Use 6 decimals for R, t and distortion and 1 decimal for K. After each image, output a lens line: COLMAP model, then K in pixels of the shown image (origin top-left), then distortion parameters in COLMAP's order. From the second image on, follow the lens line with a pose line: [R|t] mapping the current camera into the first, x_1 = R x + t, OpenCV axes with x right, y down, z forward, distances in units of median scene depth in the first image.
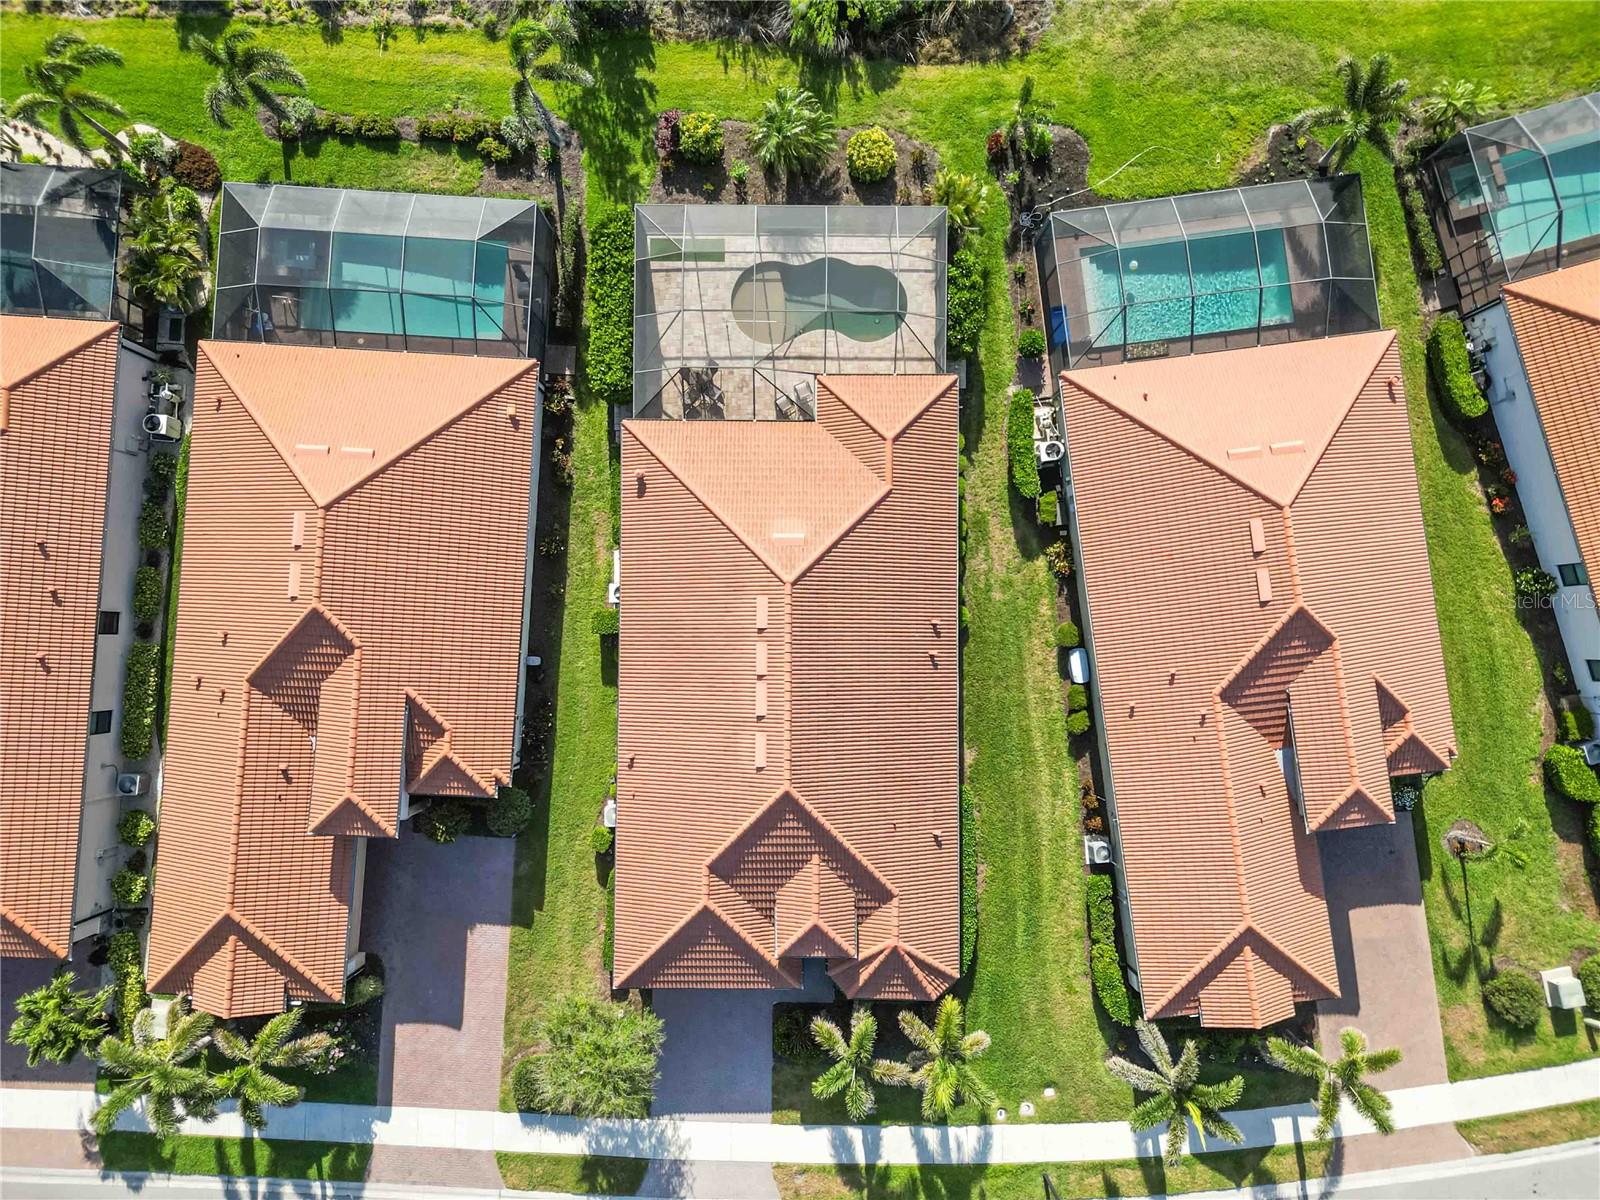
lens RADIAL K [[1137.1, 0, 796.3], [0, 1137.1, 597.5], [0, 0, 1]] dist [0.058460, -0.056260]
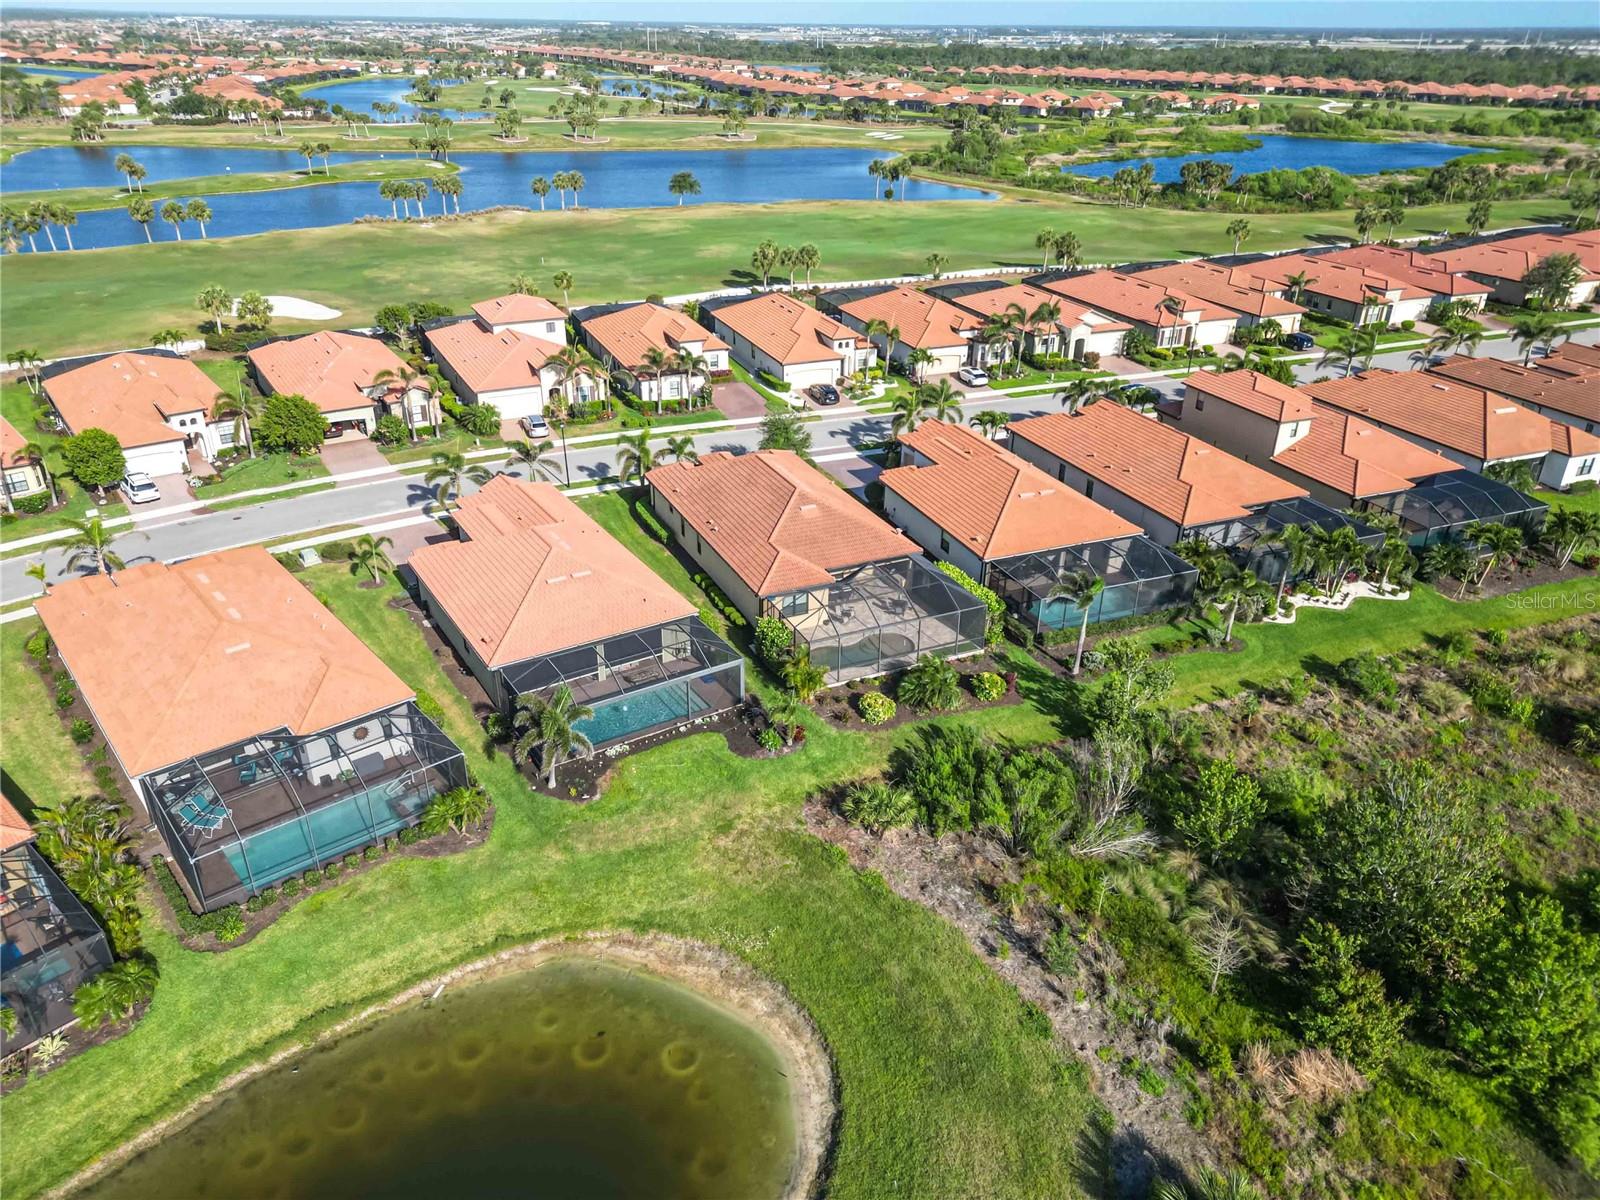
lens RADIAL K [[1137.1, 0, 796.3], [0, 1137.1, 597.5], [0, 0, 1]] dist [0.058460, -0.056260]
pose [[-0.905567, 0.171404, -0.388033, 0.690301], [-0.424200, -0.369872, 0.826589, -1.488904], [-0.001842, 0.913135, 0.407653, 0.338322]]
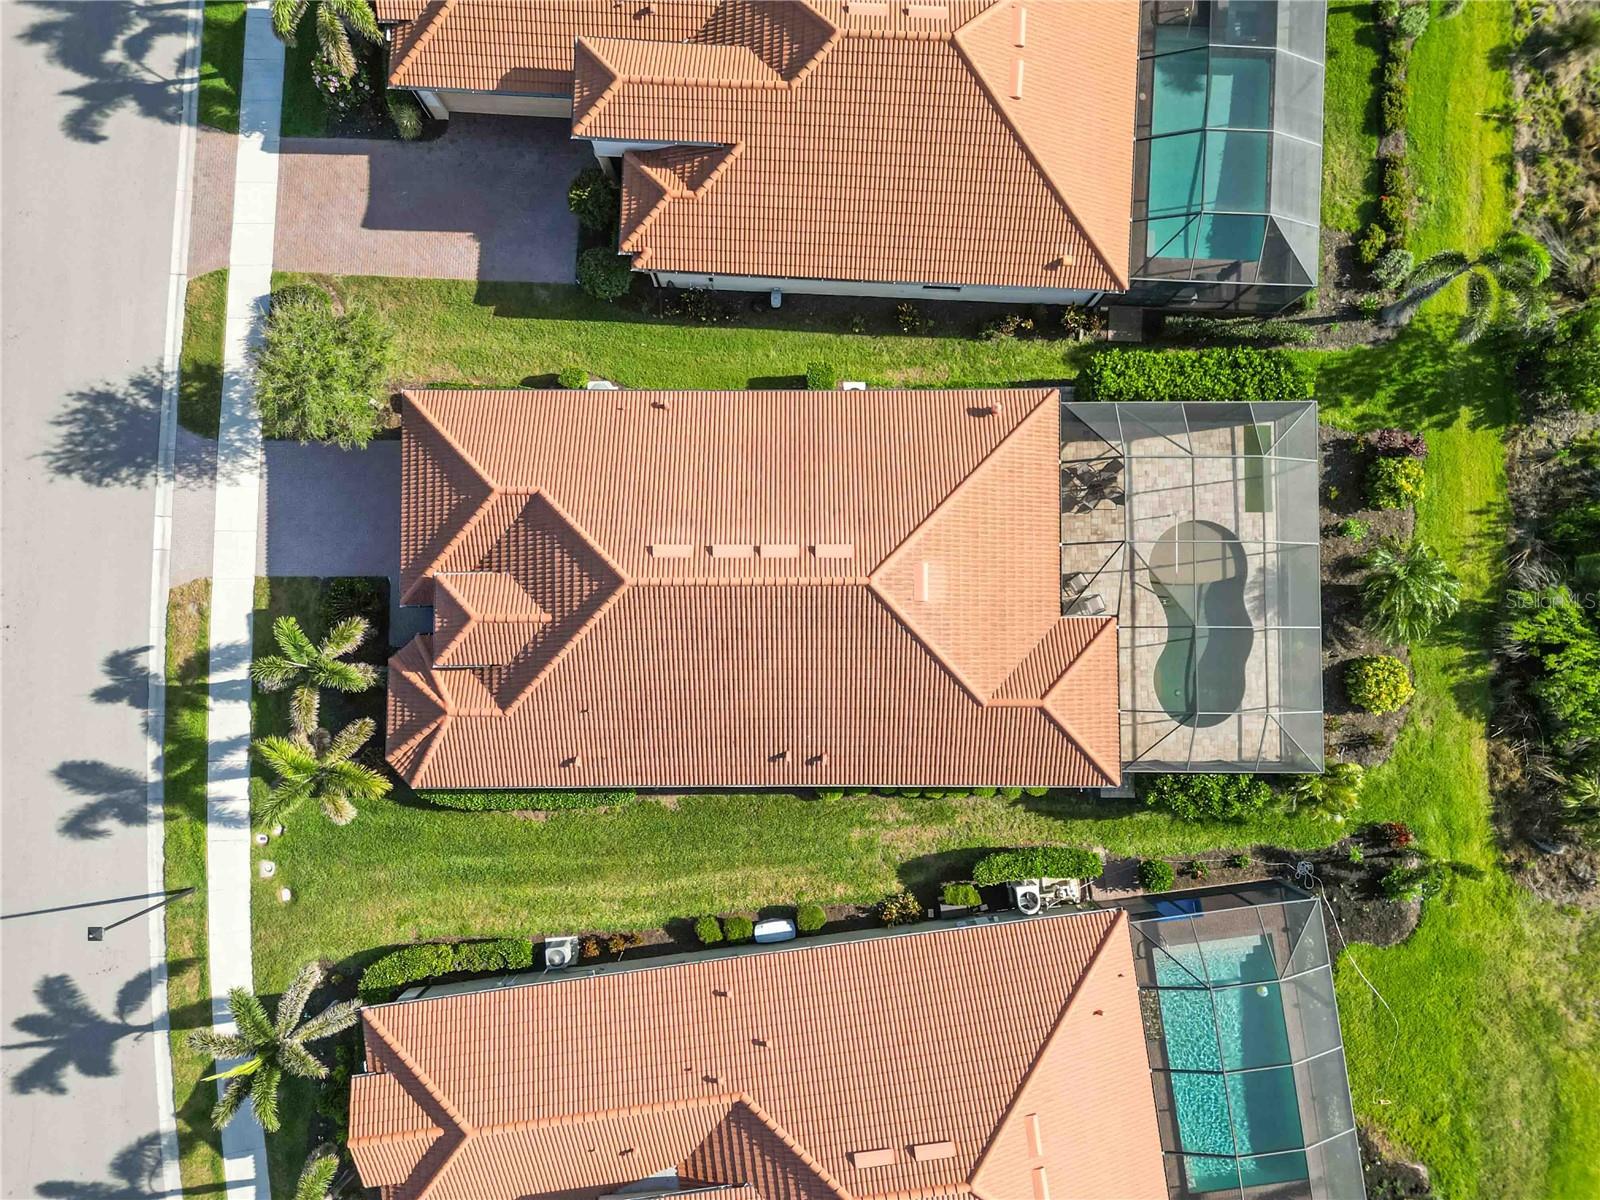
lens RADIAL K [[1137.1, 0, 796.3], [0, 1137.1, 597.5], [0, 0, 1]] dist [0.058460, -0.056260]
pose [[0.007819, 0.999084, -0.042065, 0.035501], [-0.999013, 0.009644, 0.043368, 0.004549], [0.043734, 0.041684, 0.998173, 0.140306]]
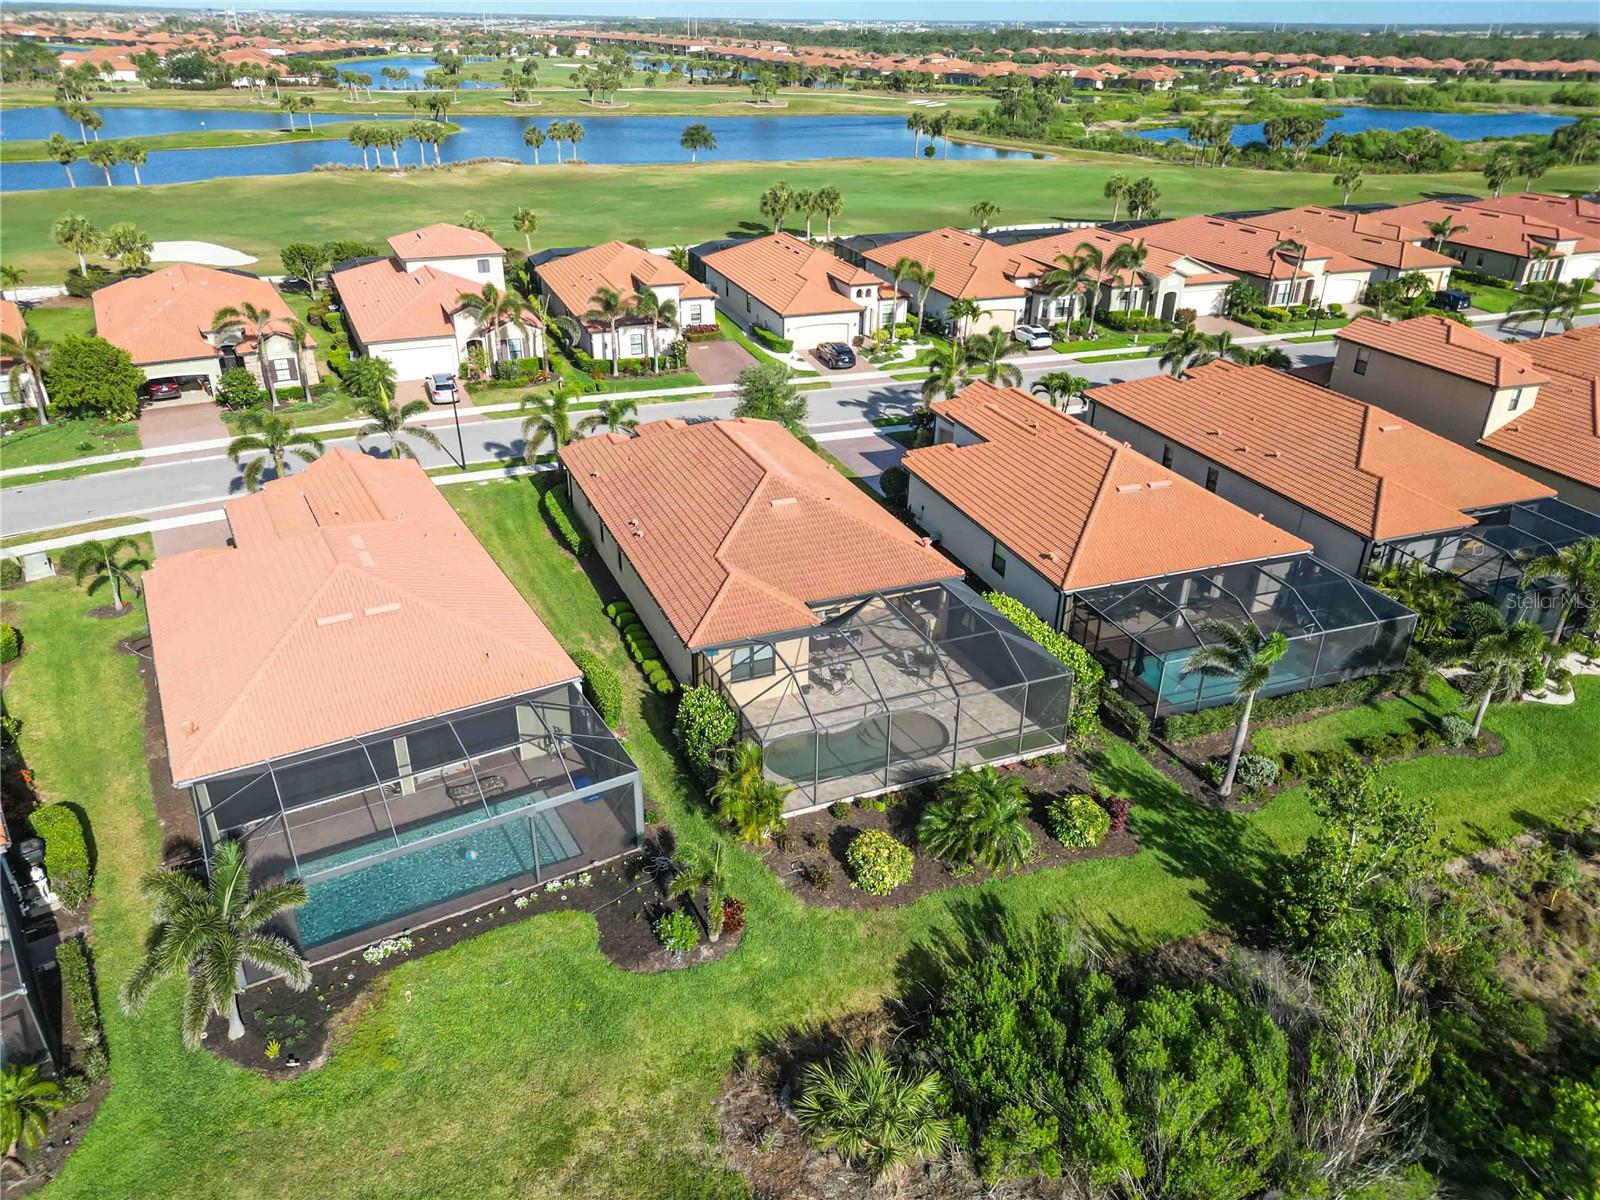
lens RADIAL K [[1137.1, 0, 796.3], [0, 1137.1, 597.5], [0, 0, 1]] dist [0.058460, -0.056260]
pose [[-0.920135, 0.156231, -0.359086, 0.381454], [-0.391570, -0.378577, 0.838661, -0.982945], [-0.004917, 0.912289, 0.409518, 0.549331]]
